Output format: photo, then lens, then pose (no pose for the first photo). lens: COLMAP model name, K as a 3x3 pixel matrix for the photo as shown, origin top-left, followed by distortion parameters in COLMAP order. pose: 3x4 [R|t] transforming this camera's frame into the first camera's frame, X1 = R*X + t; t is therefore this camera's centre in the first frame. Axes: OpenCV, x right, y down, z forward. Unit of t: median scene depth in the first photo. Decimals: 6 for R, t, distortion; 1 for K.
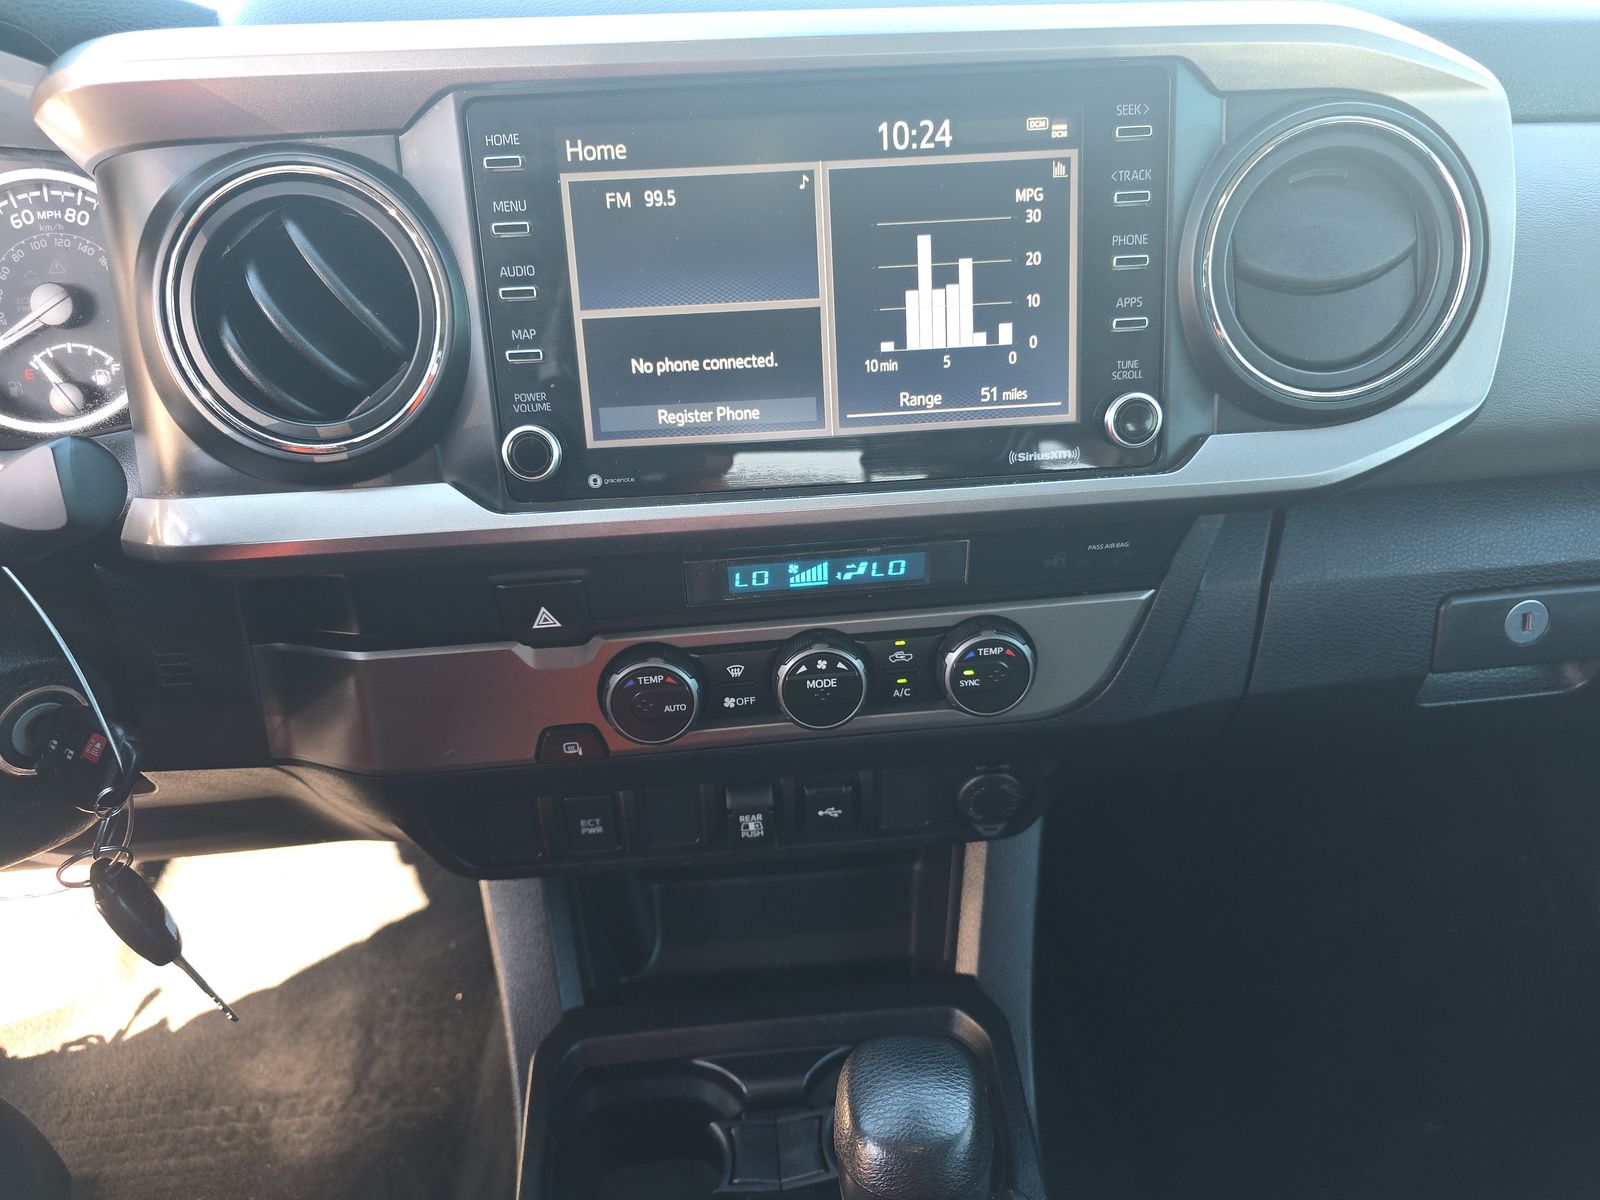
lens RADIAL K [[1092.1, 0, 800.0], [0, 1092.1, 600.0], [0, 0, 1]] dist [0.041298, -0.056819]
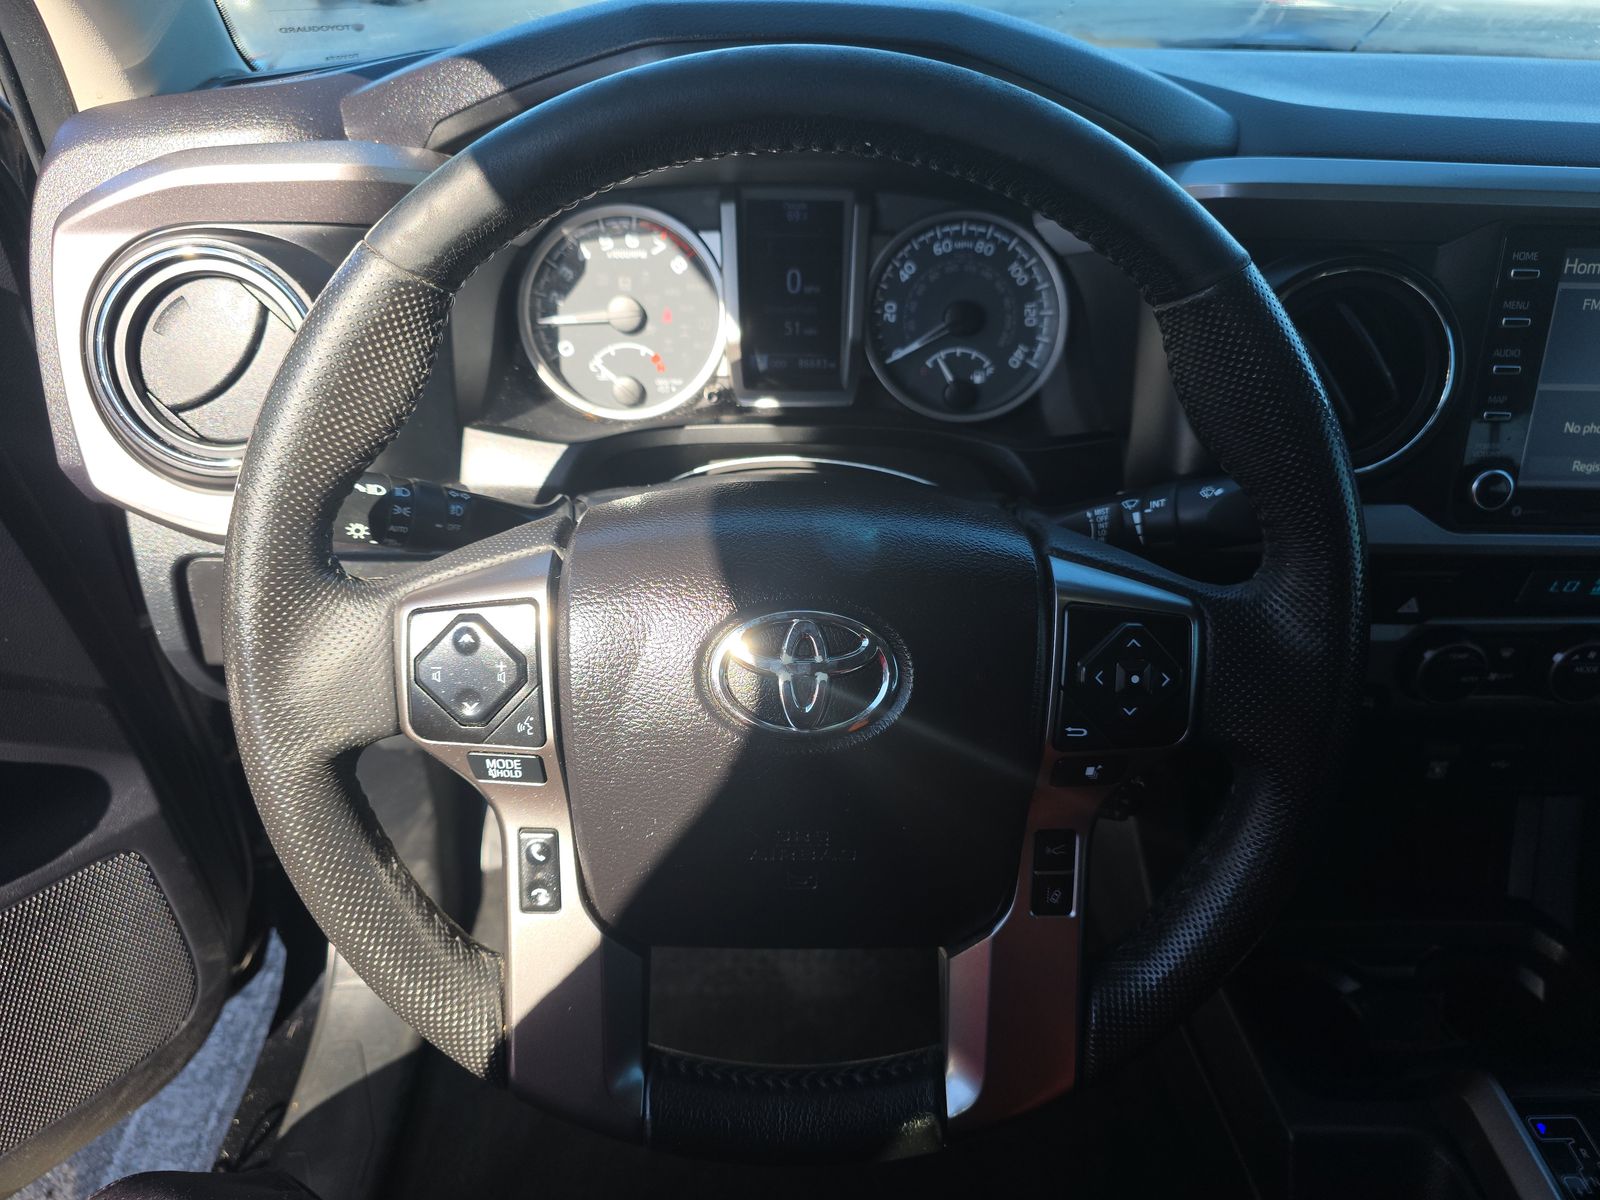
lens RADIAL K [[1092.1, 0, 800.0], [0, 1092.1, 600.0], [0, 0, 1]] dist [0.041298, -0.056819]
pose [[0.995996, 0.080197, -0.039504, -0.790050], [-0.076734, 0.993632, 0.082504, -0.036705], [0.045869, -0.079142, 0.995807, -0.291860]]
